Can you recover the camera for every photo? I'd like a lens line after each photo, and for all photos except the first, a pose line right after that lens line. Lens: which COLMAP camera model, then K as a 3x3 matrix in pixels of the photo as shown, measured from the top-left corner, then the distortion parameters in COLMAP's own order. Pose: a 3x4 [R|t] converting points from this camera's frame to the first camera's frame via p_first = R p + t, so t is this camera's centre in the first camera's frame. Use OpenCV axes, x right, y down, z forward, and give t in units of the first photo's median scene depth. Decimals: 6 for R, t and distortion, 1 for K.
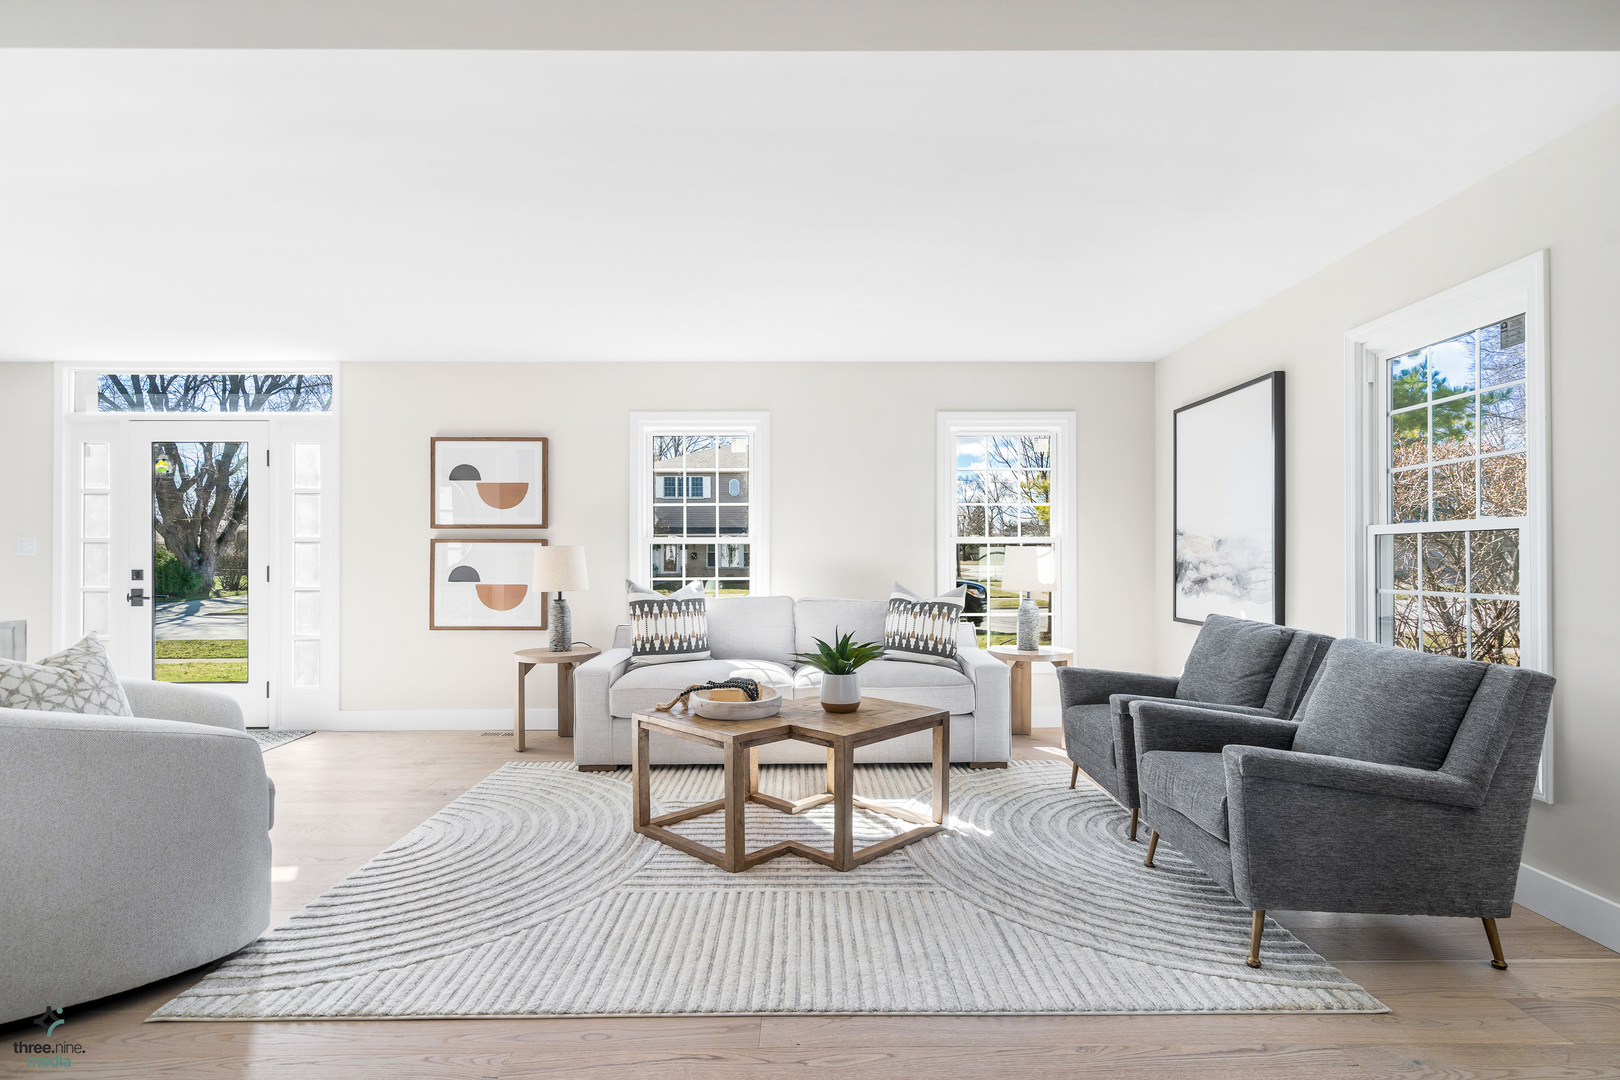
lens RADIAL K [[781.0, 0, 810.2], [0, 781.0, 552.7], [0, 0, 1]] dist [0.001783, 0.000628]
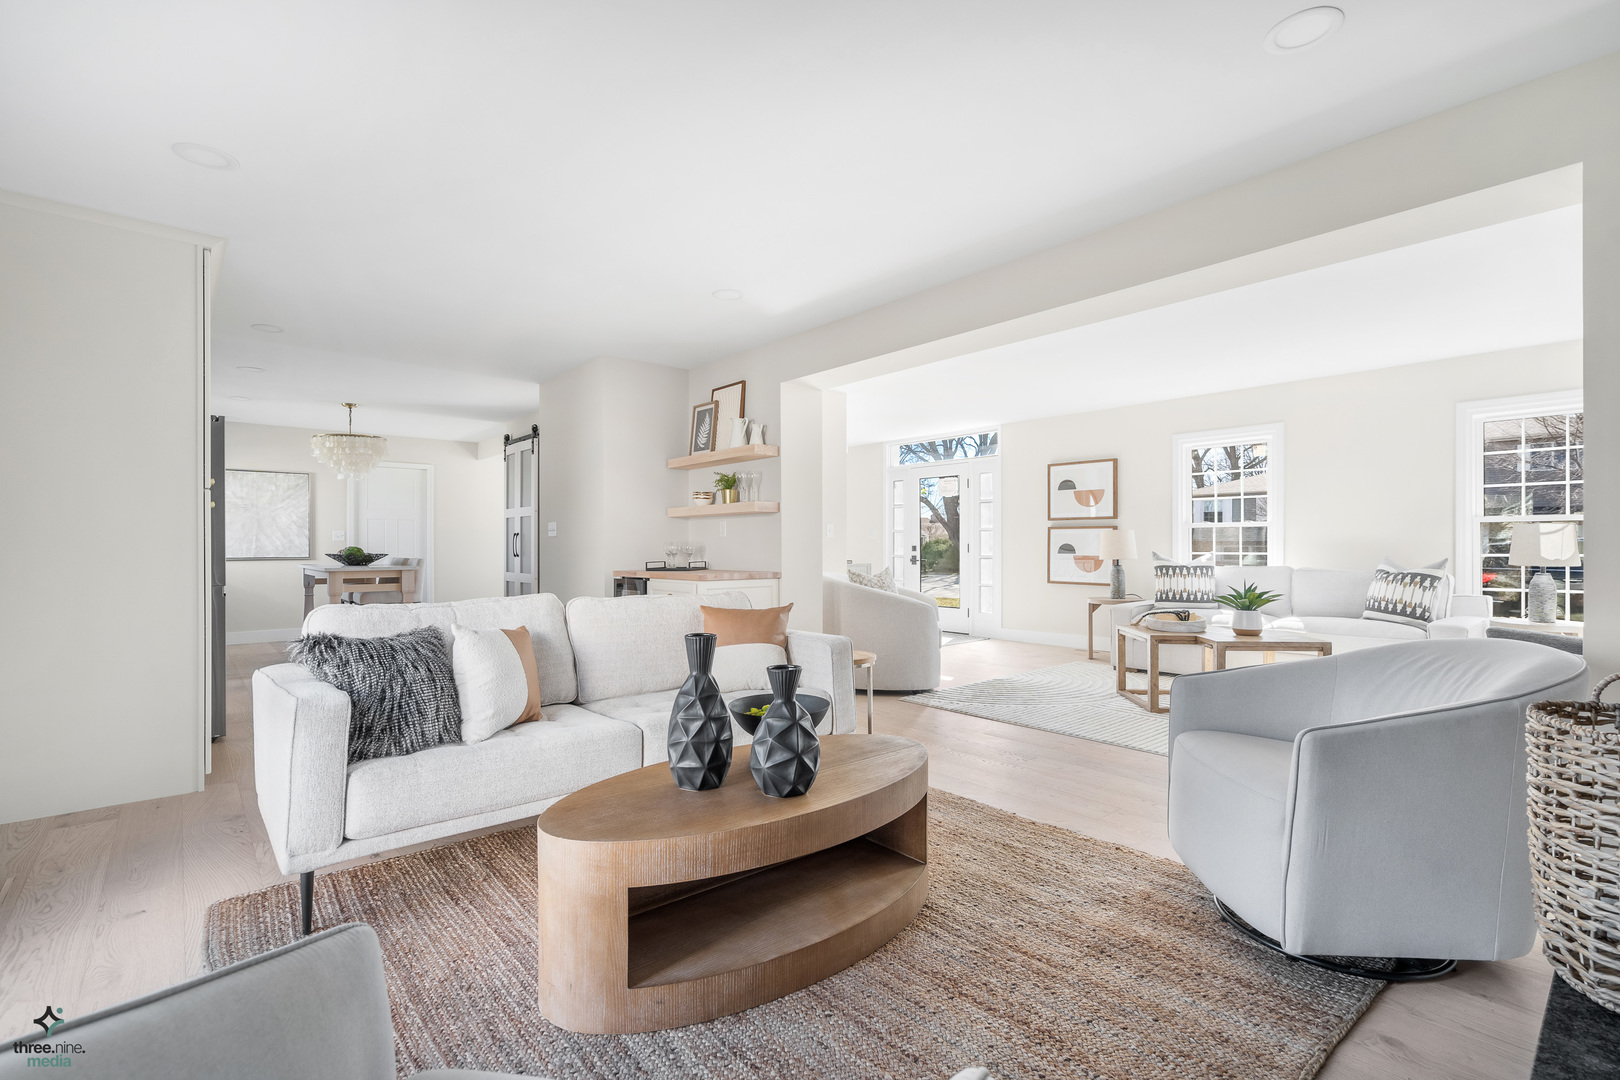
lens RADIAL K [[741.0, 0, 808.7], [0, 741.0, 543.0], [0, 0, 1]] dist [0.000361, -0.000072]
pose [[0.634998, -0.001258, -0.772513, 0.429233], [0.002947, 0.999995, 0.000794, 0.014174], [0.772508, -0.002781, 0.634999, -0.401408]]
